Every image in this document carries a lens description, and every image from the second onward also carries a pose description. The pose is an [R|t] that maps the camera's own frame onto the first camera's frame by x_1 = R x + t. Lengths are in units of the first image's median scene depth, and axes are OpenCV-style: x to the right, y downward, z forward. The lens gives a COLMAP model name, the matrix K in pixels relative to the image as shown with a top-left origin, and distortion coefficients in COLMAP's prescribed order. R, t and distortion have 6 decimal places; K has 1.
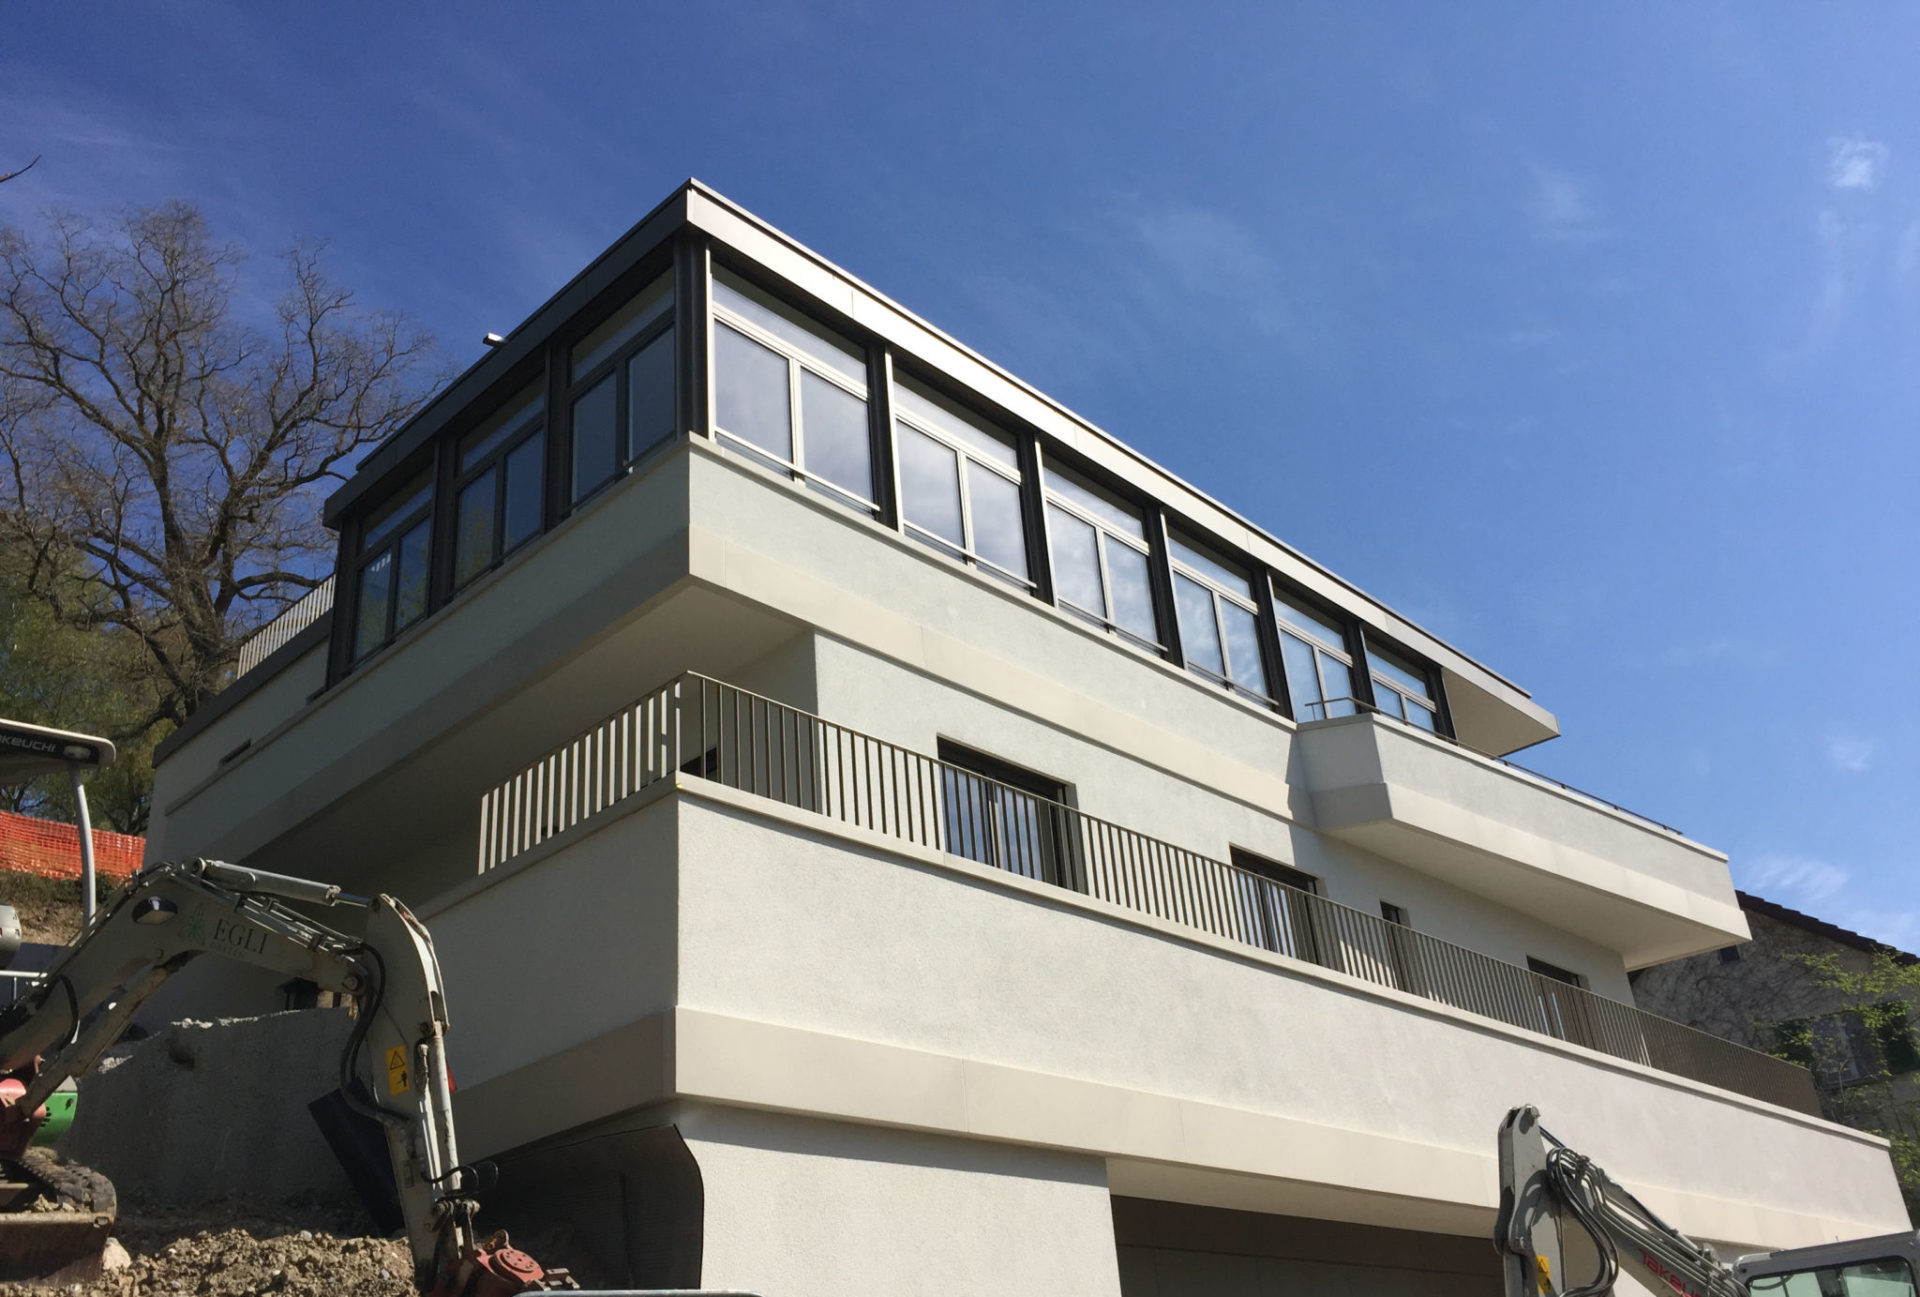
lens RADIAL K [[1629.8, 0, 960.0], [0, 1629.8, 648.5], [0, 0, 1]] dist [-0.000372, -0.000501]
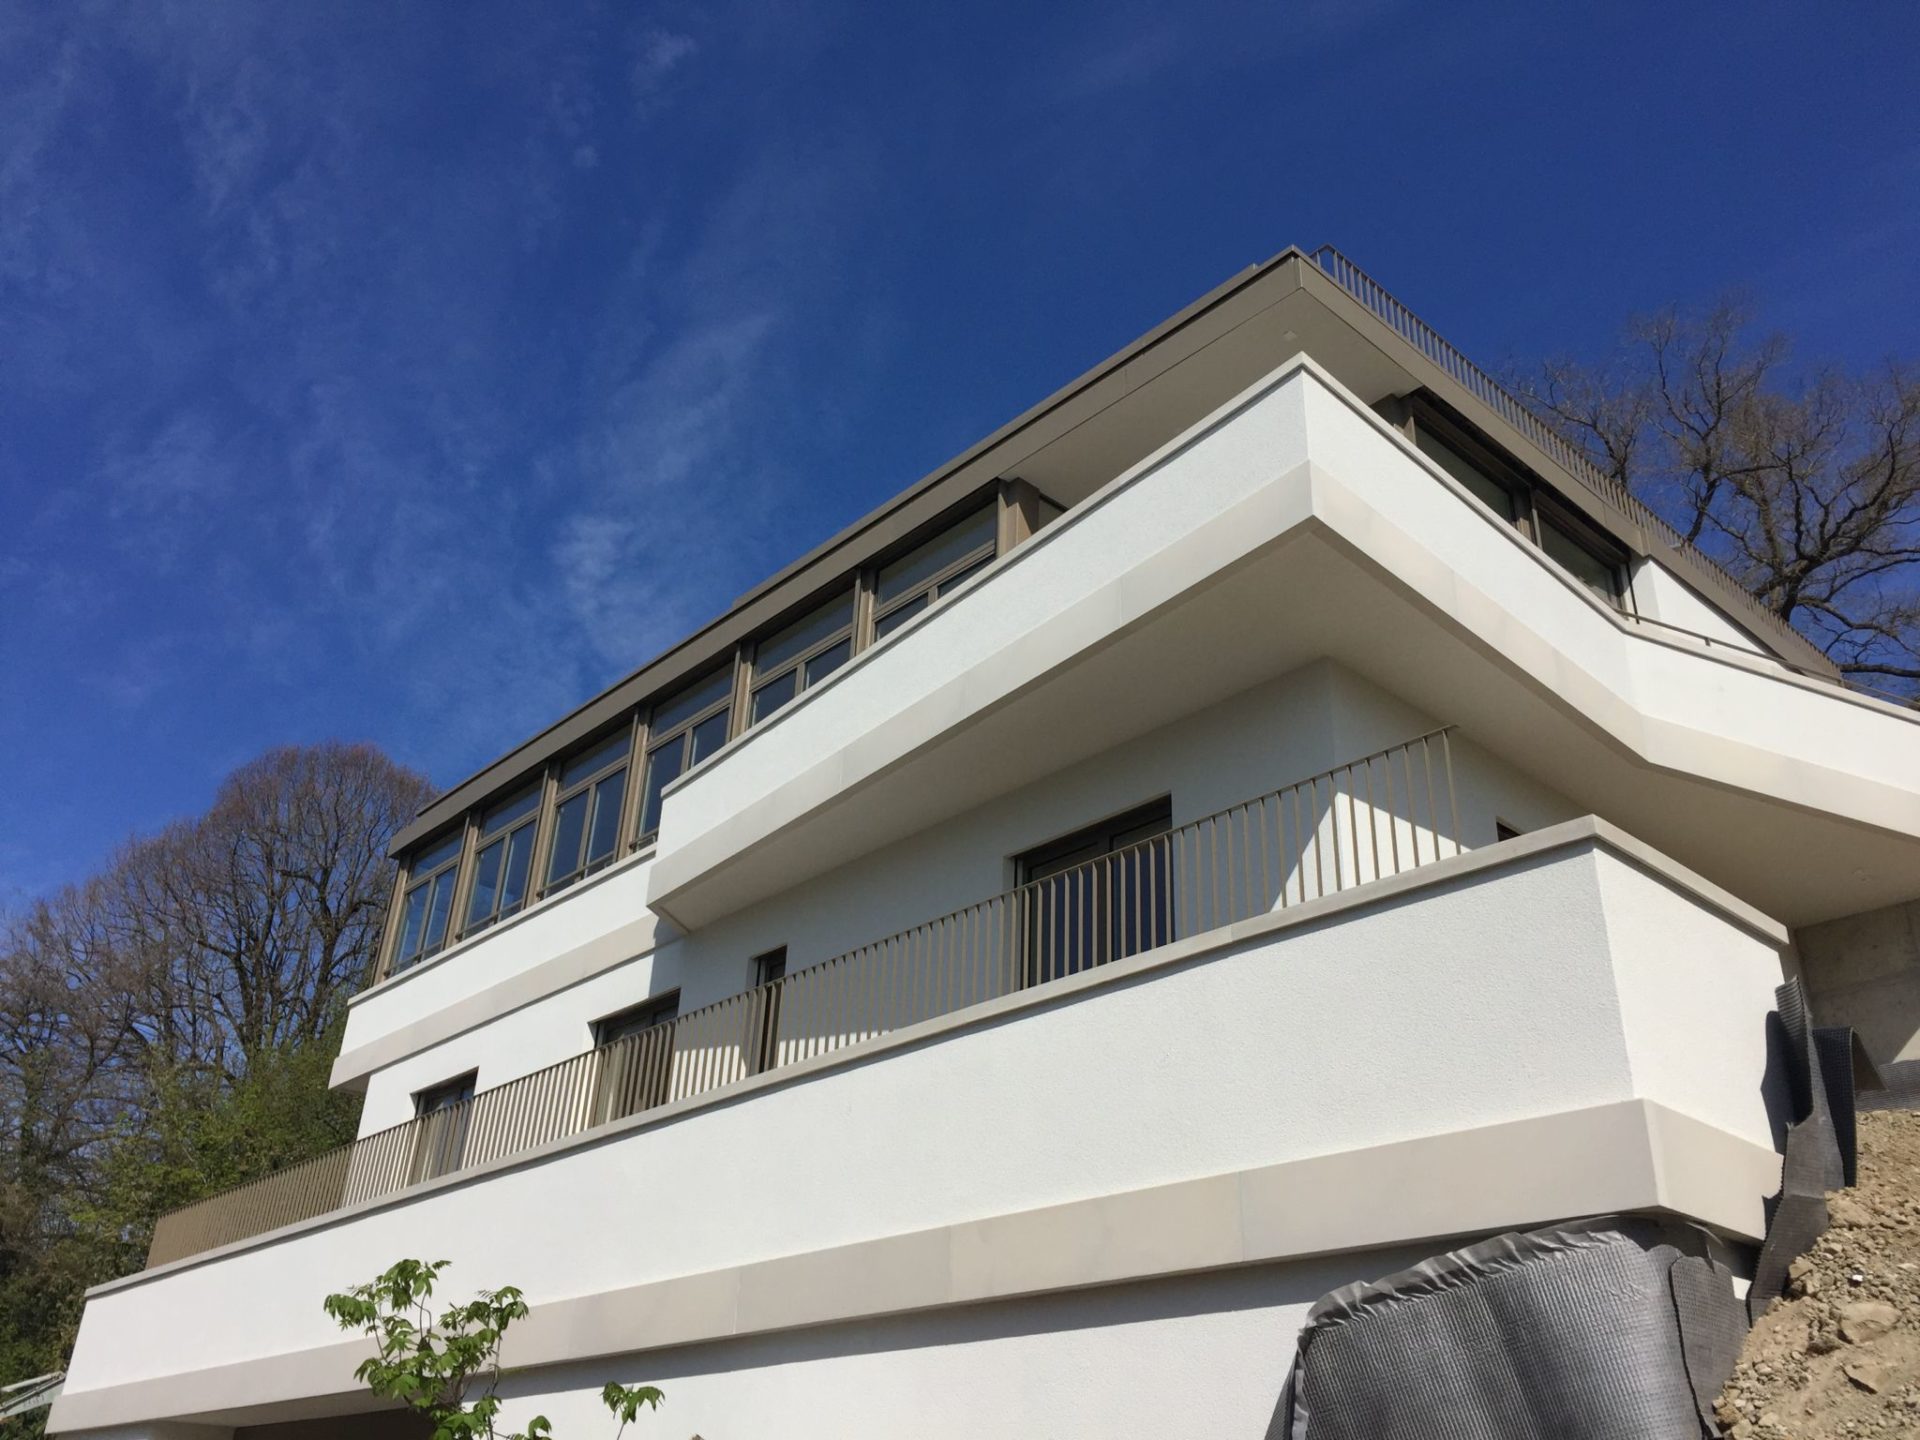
lens RADIAL K [[1663.5, 0, 960.0], [0, 1663.5, 720.0], [0, 0, 1]] dist [0.000928, 0.000510]
pose [[-0.054041, -0.448061, -0.892368, 1.097332], [0.417222, 0.801792, -0.427849, 0.479853], [0.907196, -0.395437, 0.143611, 1.123148]]
